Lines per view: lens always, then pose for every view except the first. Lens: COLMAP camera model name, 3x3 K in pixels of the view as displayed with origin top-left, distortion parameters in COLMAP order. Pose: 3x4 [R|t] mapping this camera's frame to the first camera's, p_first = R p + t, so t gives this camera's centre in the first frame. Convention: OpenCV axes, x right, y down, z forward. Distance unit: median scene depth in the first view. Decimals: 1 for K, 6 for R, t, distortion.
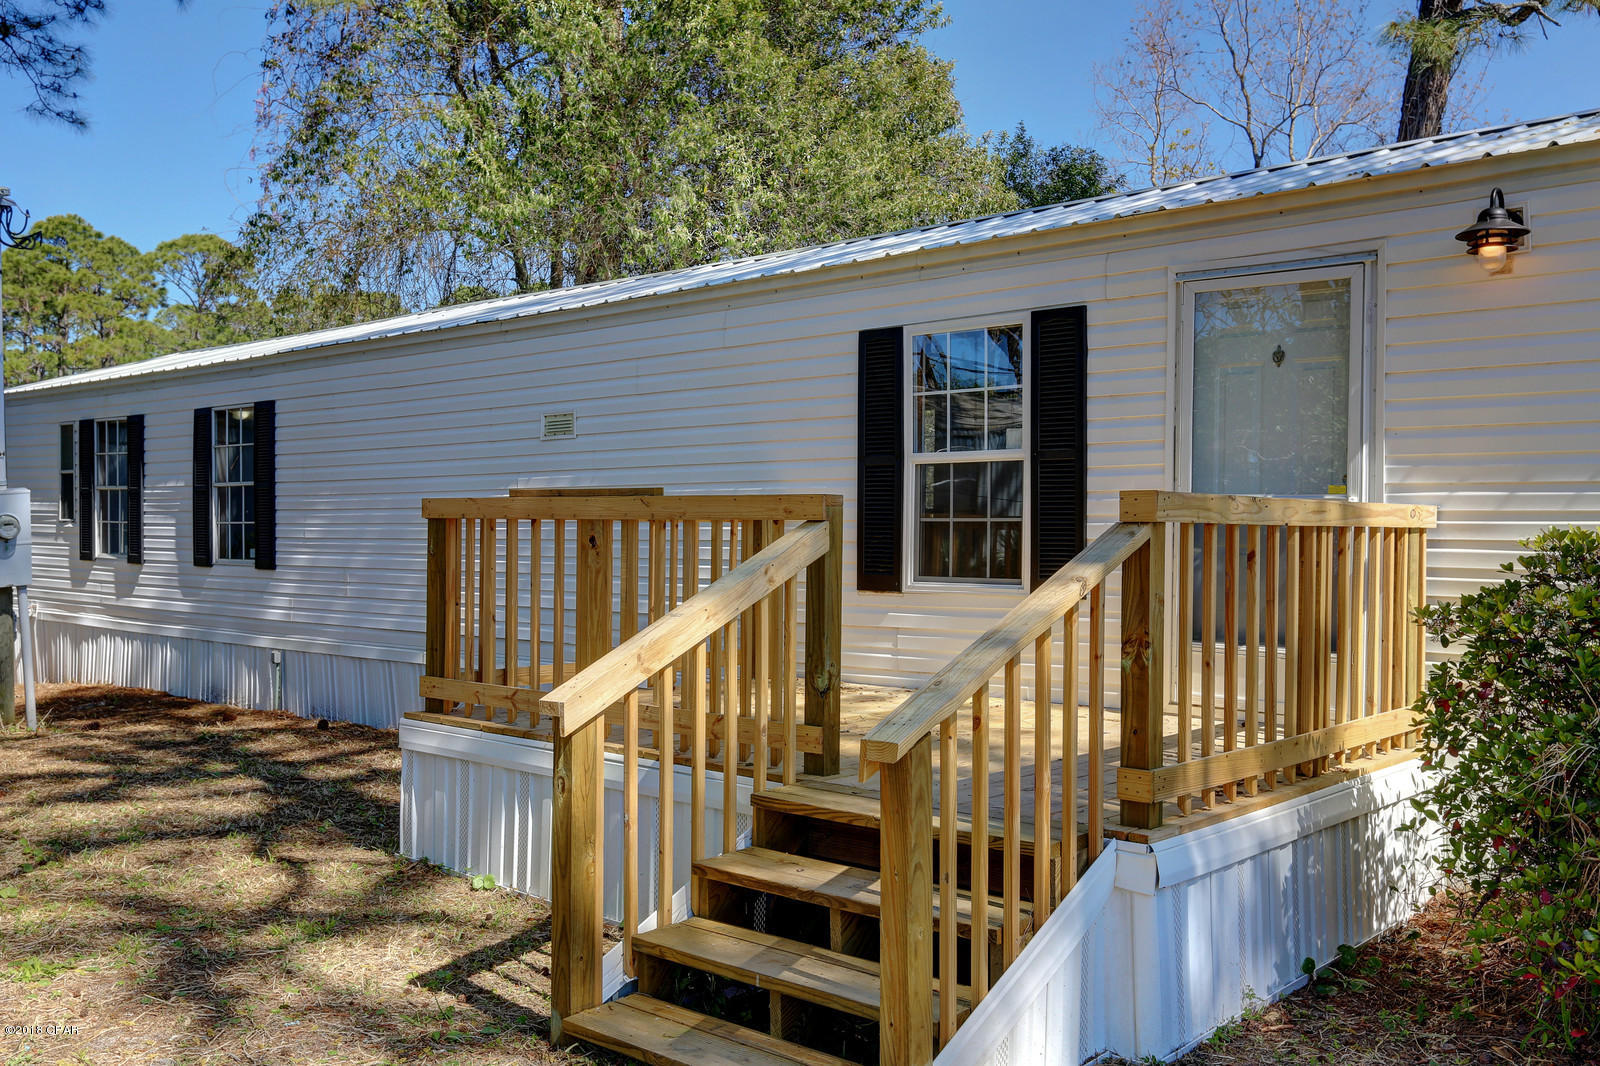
lens RADIAL K [[1417.0, 0, 800.0], [0, 1417.0, 533.0], [0, 0, 1]] dist [-0.000791, 0.096199]
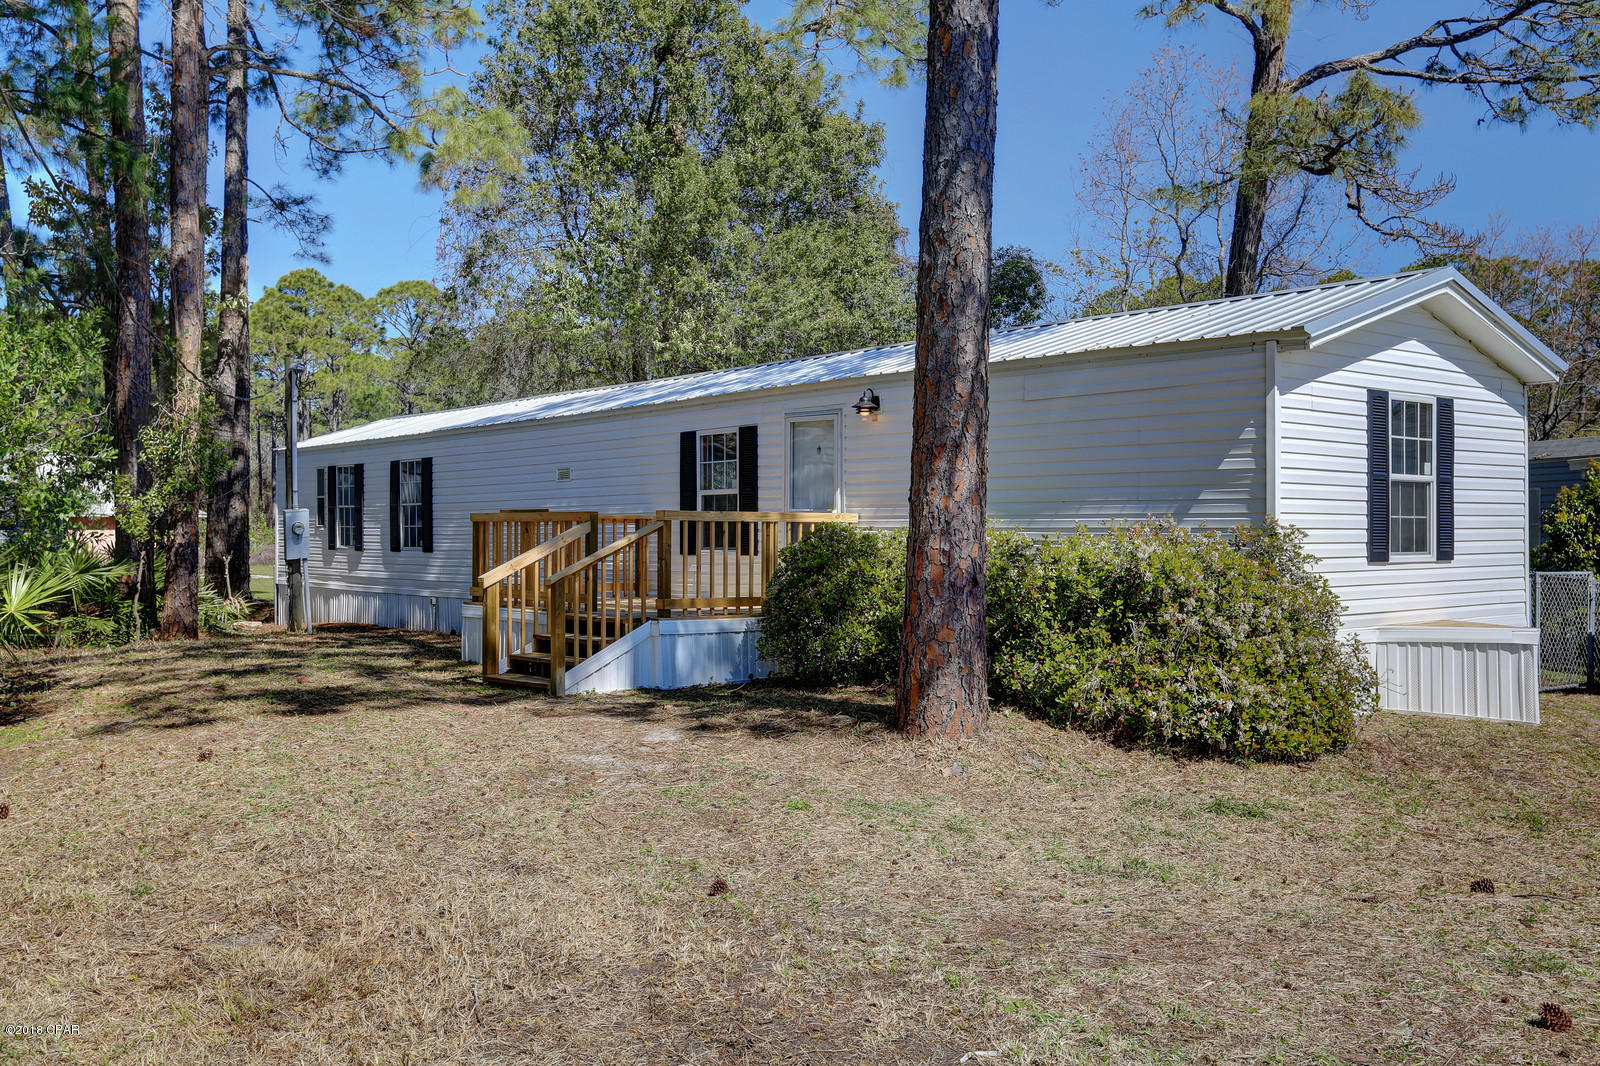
lens RADIAL K [[1417.0, 0, 800.0], [0, 1417.0, 533.0], [0, 0, 1]] dist [-0.000791, 0.096199]
pose [[0.990735, -0.005100, -0.135716, 0.271097], [0.004347, 0.999973, -0.005845, 0.011322], [0.135742, 0.005201, 0.990731, -0.577958]]
